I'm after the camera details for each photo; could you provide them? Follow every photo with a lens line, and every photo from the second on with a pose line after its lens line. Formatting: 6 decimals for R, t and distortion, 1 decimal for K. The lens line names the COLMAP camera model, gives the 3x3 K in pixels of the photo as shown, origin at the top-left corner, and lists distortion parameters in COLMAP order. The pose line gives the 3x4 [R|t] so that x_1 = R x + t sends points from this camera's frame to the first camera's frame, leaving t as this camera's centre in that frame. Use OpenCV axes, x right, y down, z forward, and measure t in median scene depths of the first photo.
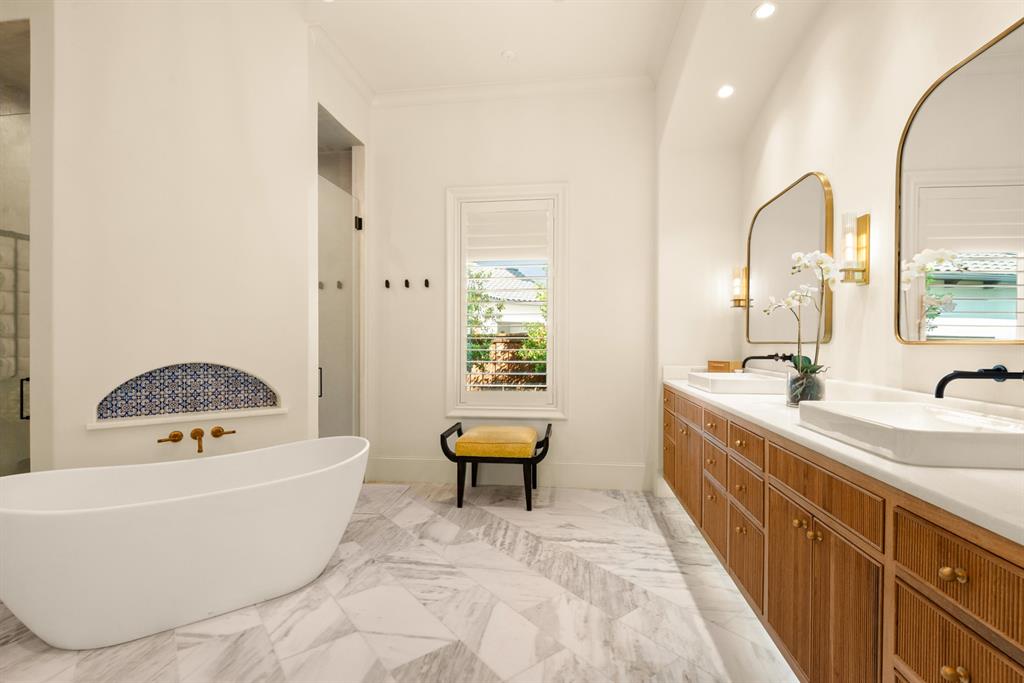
lens RADIAL K [[471.5, 0, 510.6], [0, 471.5, 345.1], [0, 0, 1]] dist [-0.001321, -0.000221]
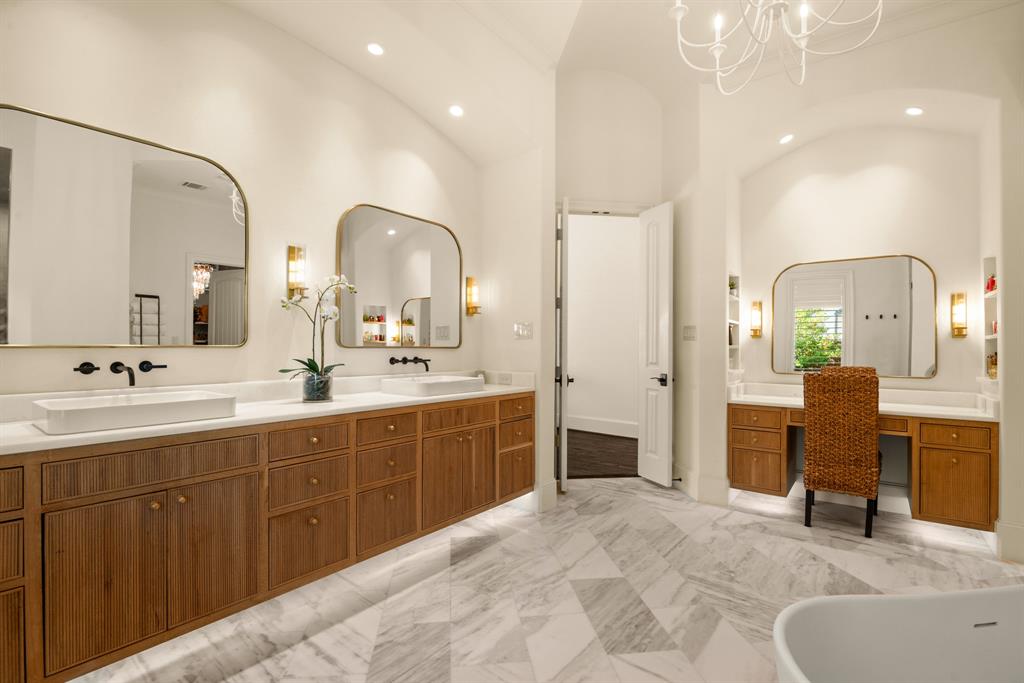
lens RADIAL K [[471.5, 0, 508.2], [0, 471.5, 344.1], [0, 0, 1]] dist [-0.001321, -0.000221]
pose [[-0.856741, -0.004872, 0.515725, -0.429914], [-0.003349, 0.999987, 0.003883, -0.022656], [-0.515737, 0.001599, -0.856746, 1.927336]]
